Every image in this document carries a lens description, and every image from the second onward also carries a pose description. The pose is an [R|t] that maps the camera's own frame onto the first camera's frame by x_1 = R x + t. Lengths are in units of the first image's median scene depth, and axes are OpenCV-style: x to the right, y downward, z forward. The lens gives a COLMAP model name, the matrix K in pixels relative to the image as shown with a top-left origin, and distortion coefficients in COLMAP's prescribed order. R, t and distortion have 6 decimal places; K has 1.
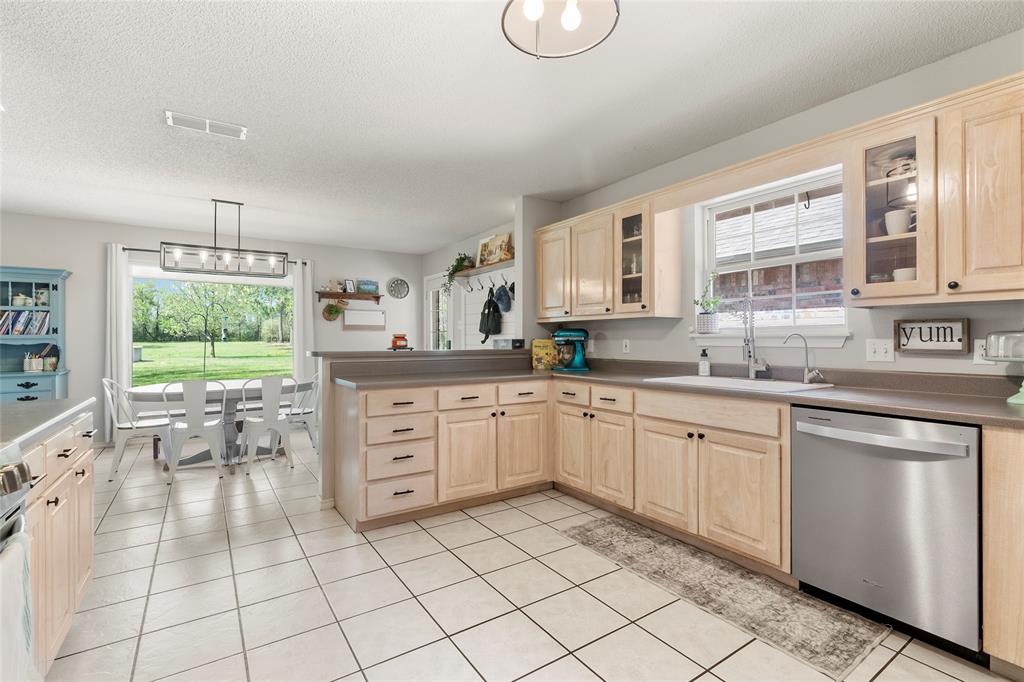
lens RADIAL K [[473.7, 0, 511.3], [0, 473.7, 336.6], [0, 0, 1]] dist [-0.010809, 0.000772]
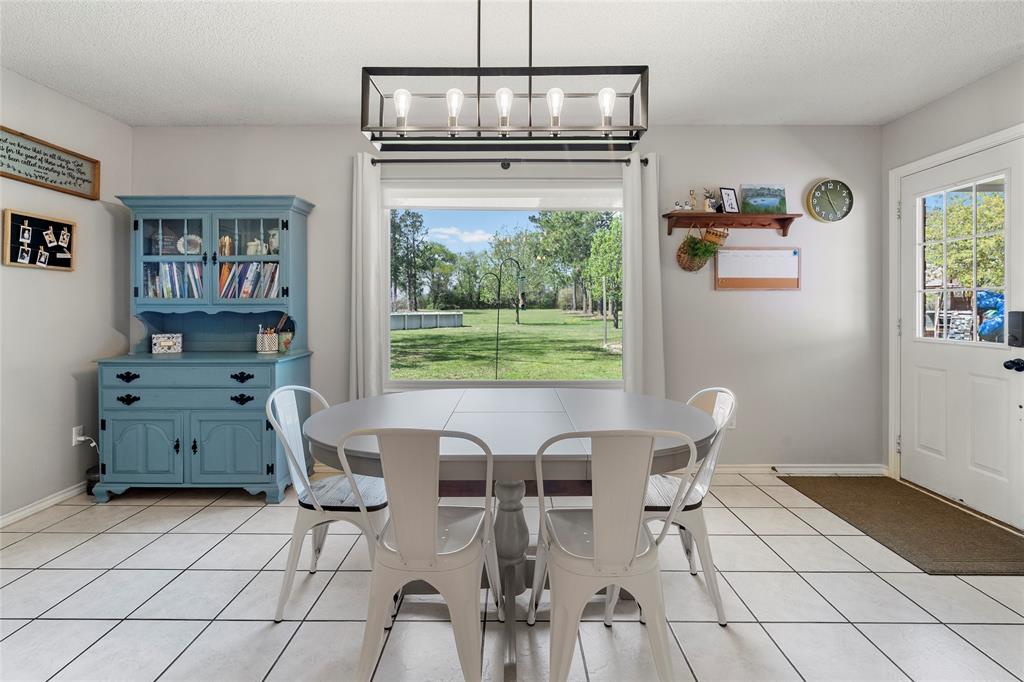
lens RADIAL K [[473.7, 0, 508.8], [0, 473.7, 308.2], [0, 0, 1]] dist [-0.010809, 0.000772]
pose [[0.831633, 0.005354, -0.555300, -0.258079], [-0.001410, 0.999971, 0.007530, 0.003441], [0.555324, -0.005479, 0.831616, 0.458179]]
